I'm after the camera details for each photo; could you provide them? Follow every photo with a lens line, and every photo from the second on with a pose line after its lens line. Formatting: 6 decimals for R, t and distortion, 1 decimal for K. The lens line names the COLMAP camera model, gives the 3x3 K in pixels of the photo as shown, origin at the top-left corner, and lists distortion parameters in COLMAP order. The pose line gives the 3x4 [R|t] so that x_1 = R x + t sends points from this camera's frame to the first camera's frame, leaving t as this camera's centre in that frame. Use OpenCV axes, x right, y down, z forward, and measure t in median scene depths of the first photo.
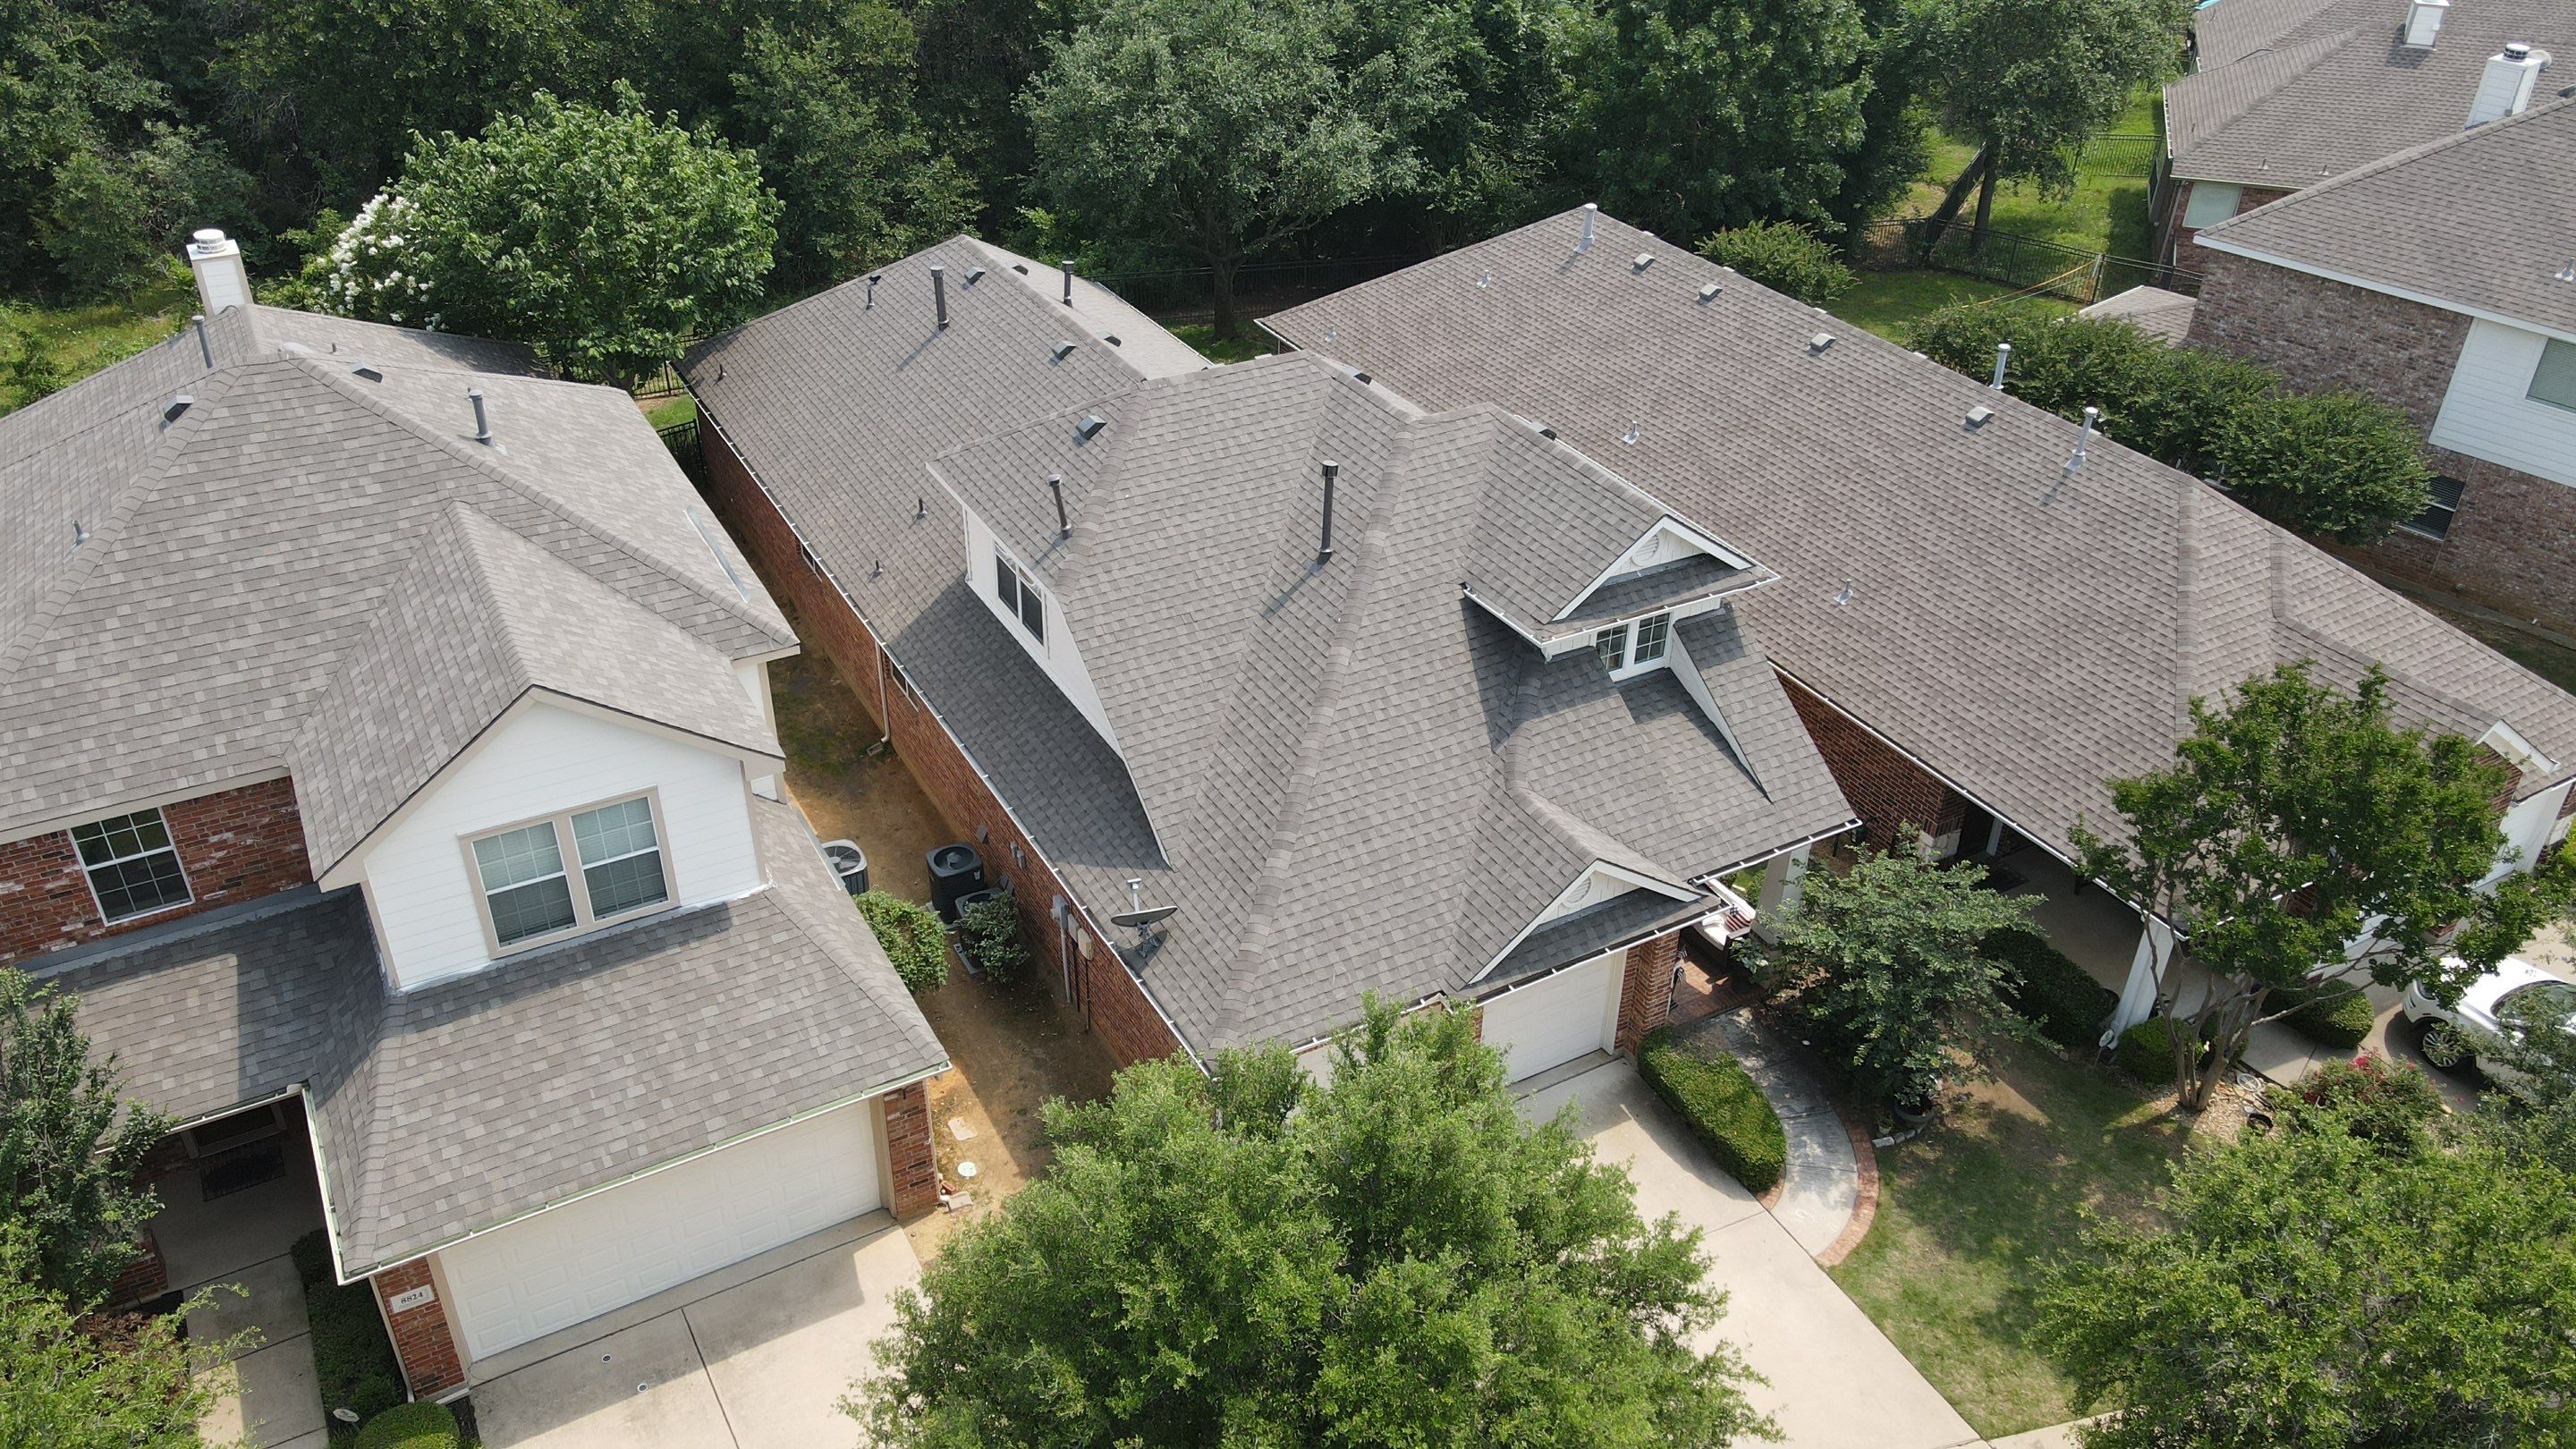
lens RADIAL K [[1871.9, 0, 1286.7], [0, 1871.9, 722.4], [0, 0, 1]] dist [0.006140, 0.000880]
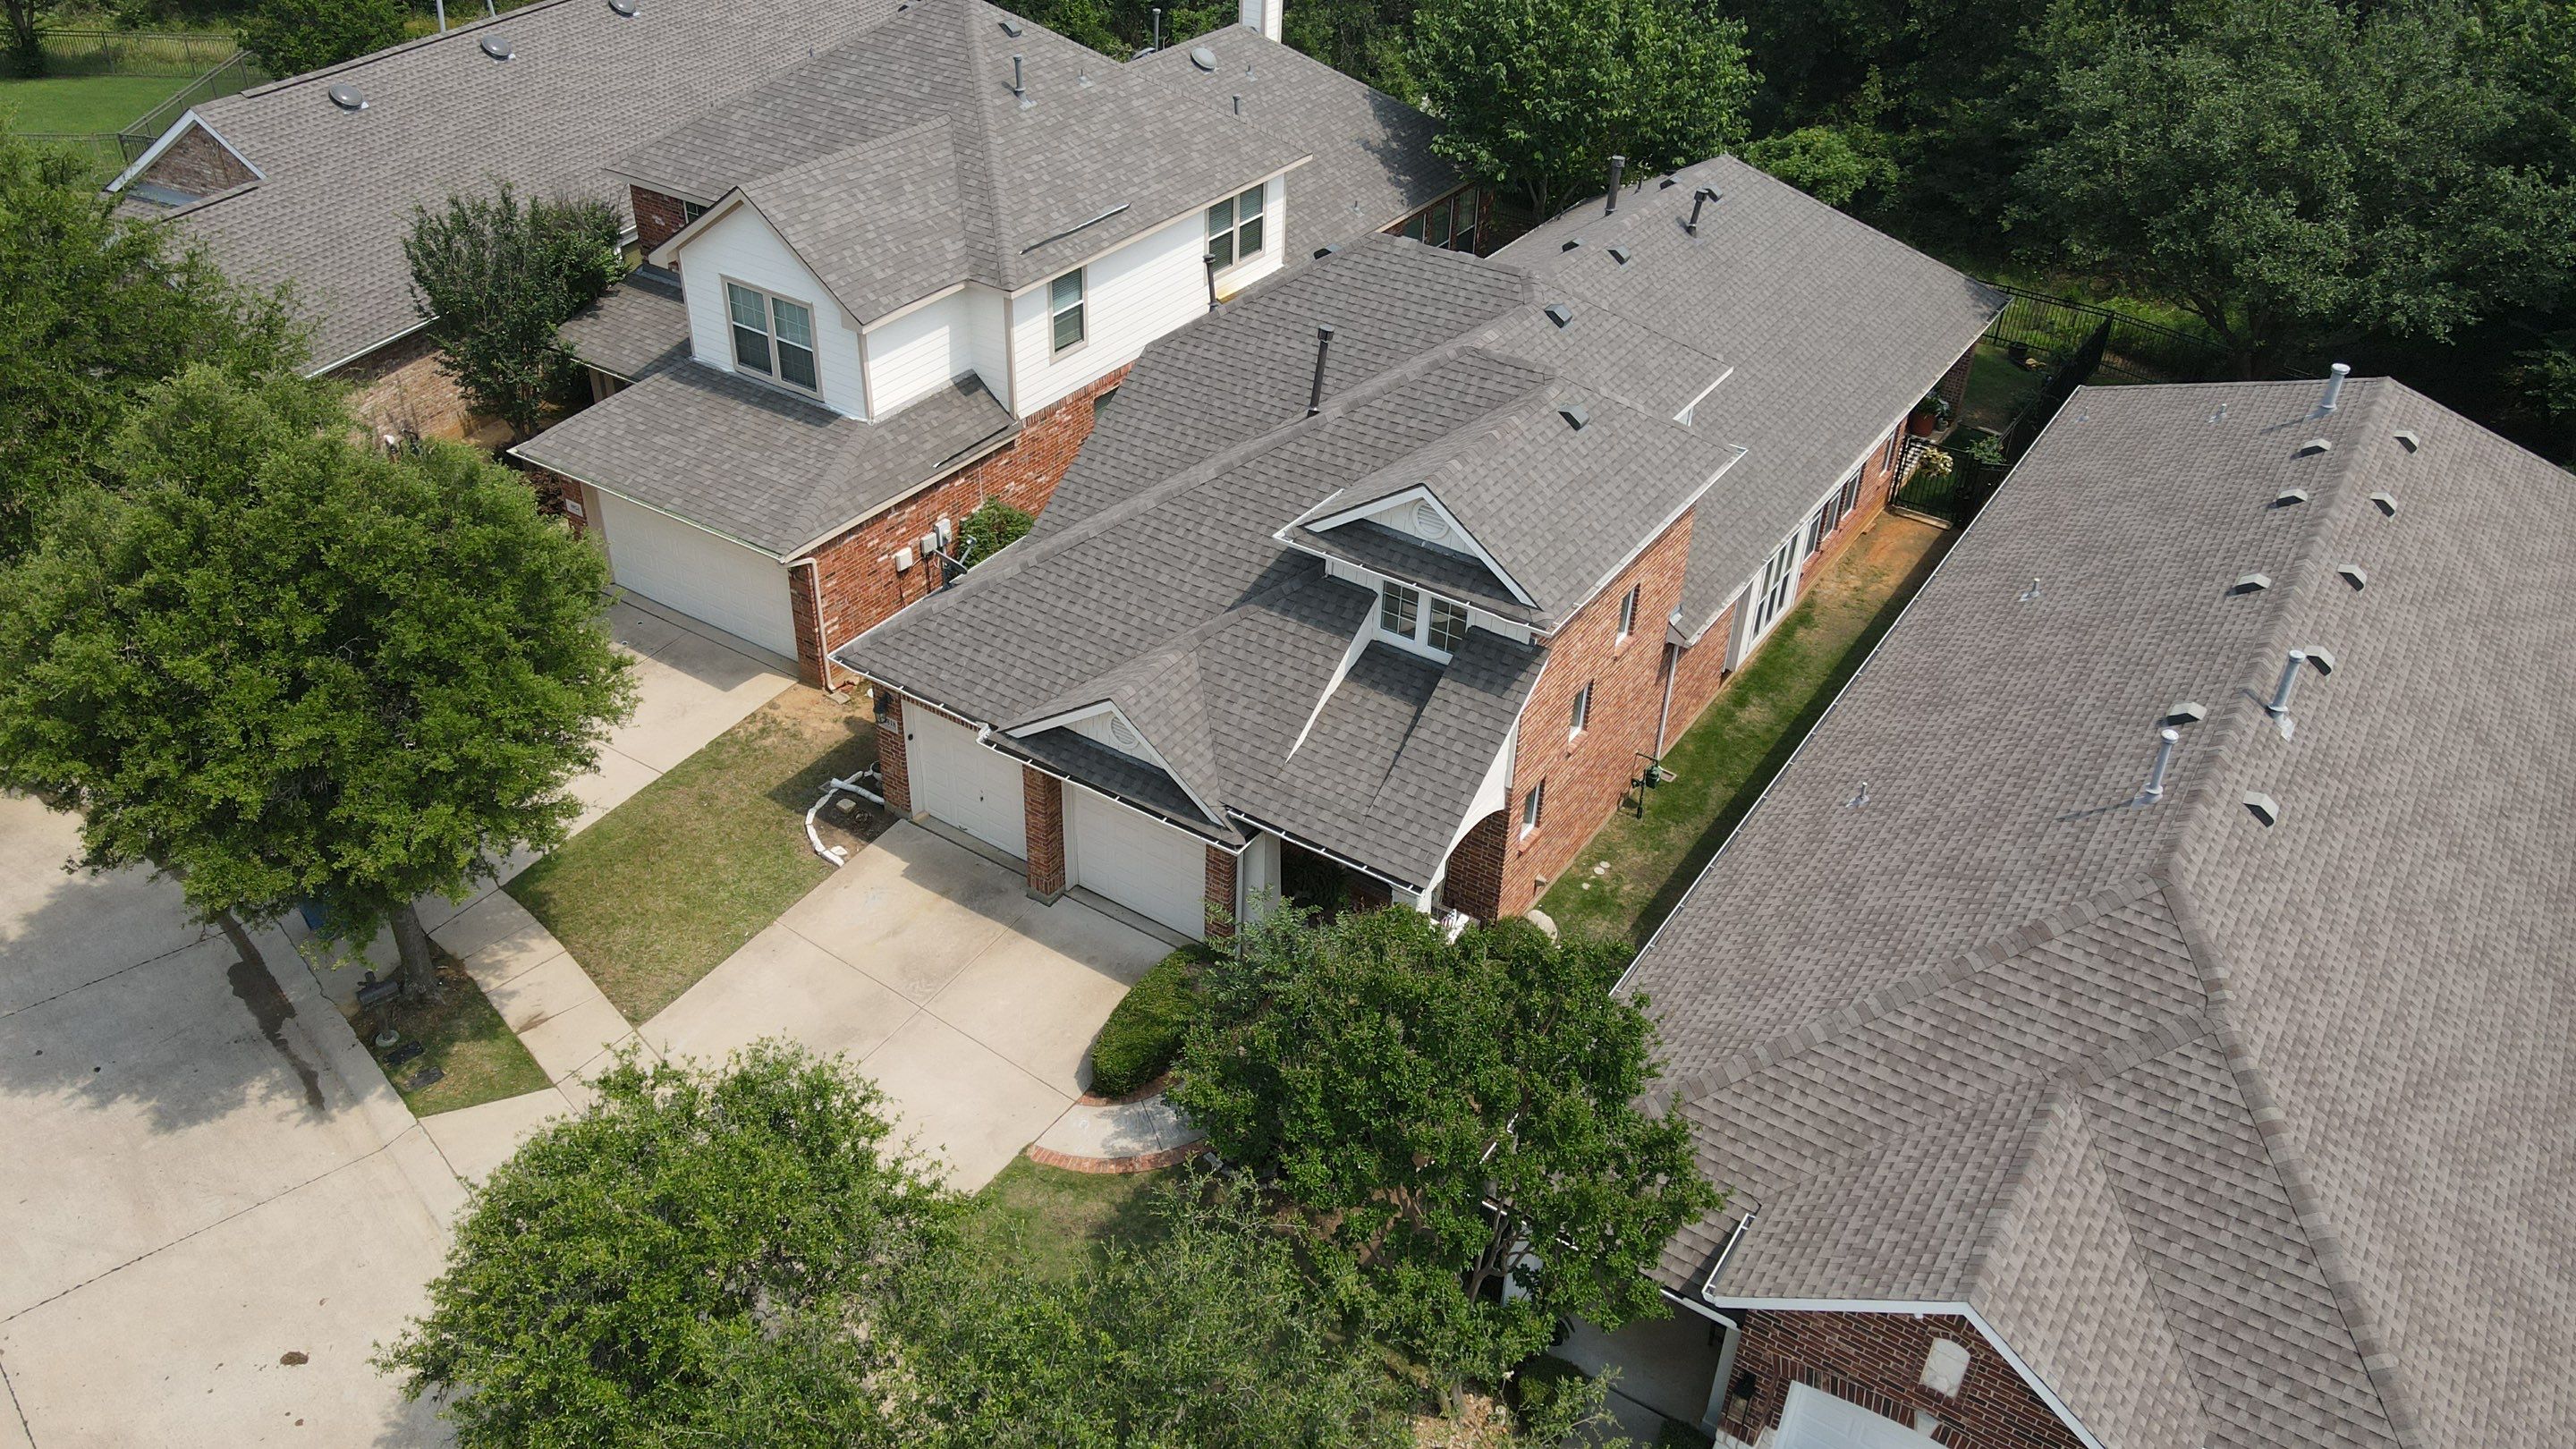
lens RADIAL K [[1871.9, 0, 1281.2], [0, 1871.9, 725.4], [0, 0, 1]] dist [0.006140, 0.000880]
pose [[0.449525, 0.499761, -0.740382, 0.991999], [-0.488466, 0.831473, 0.264675, -0.239865], [0.747883, 0.242674, 0.617884, 0.424032]]
